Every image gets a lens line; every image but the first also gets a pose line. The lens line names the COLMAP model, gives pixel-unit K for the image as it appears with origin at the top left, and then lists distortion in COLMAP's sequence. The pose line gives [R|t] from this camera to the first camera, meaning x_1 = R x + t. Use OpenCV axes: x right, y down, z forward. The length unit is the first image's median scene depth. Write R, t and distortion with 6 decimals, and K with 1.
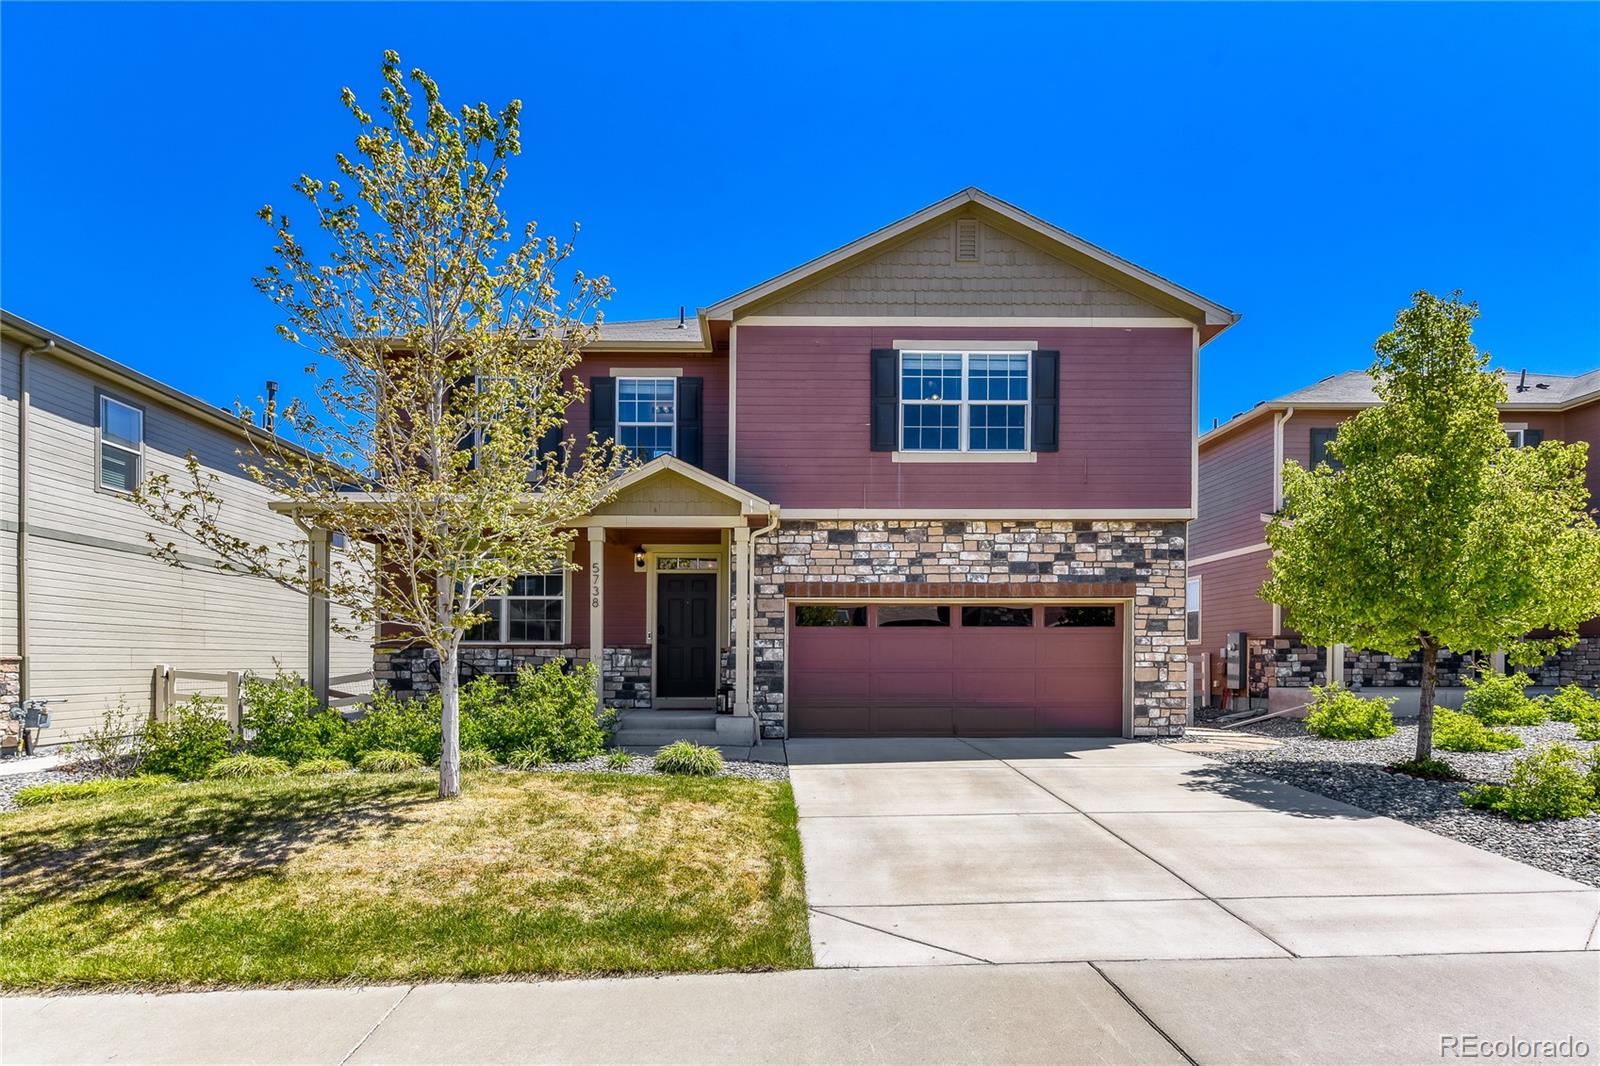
lens RADIAL K [[827.6, 0, 809.0], [0, 827.6, 526.0], [0, 0, 1]] dist [0.003795, 0.000078]
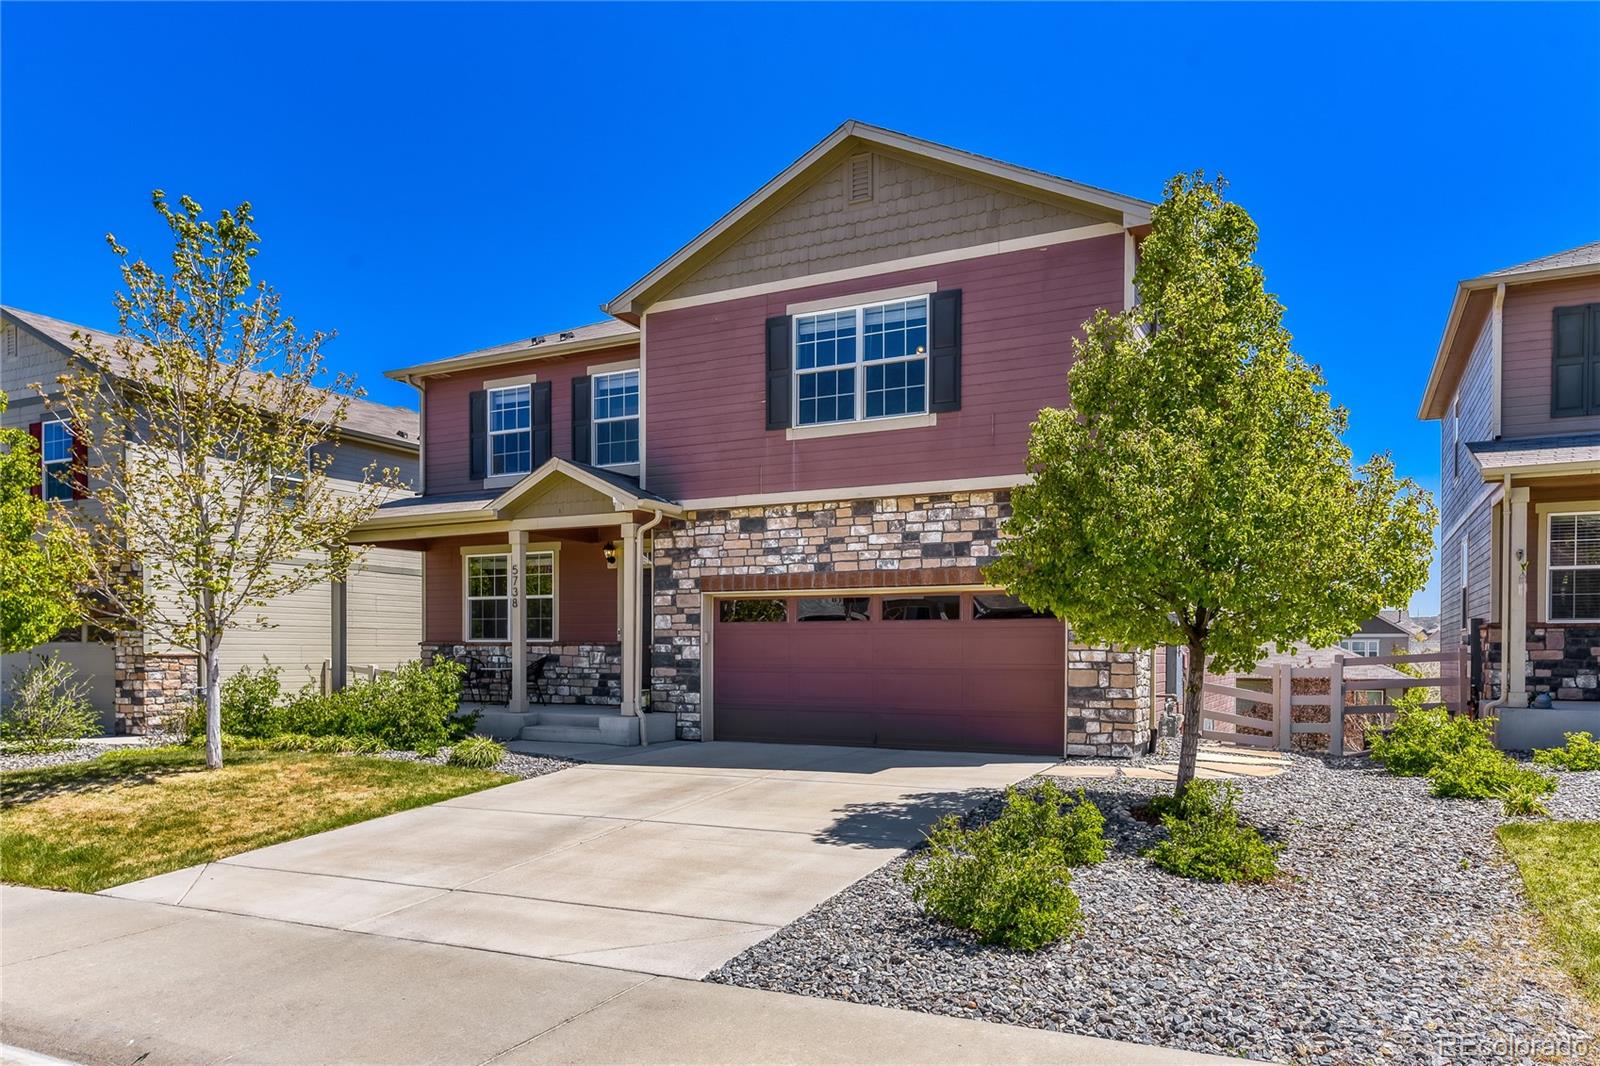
lens RADIAL K [[1010.5, 0, 800.4], [0, 1010.5, 478.9], [0, 0, 1]] dist [0.000792, 0.000783]
pose [[0.893313, -0.074366, -0.443240, 0.595638], [0.070446, 0.997194, -0.025331, -0.005827], [0.443880, -0.008596, 0.896045, 0.013078]]
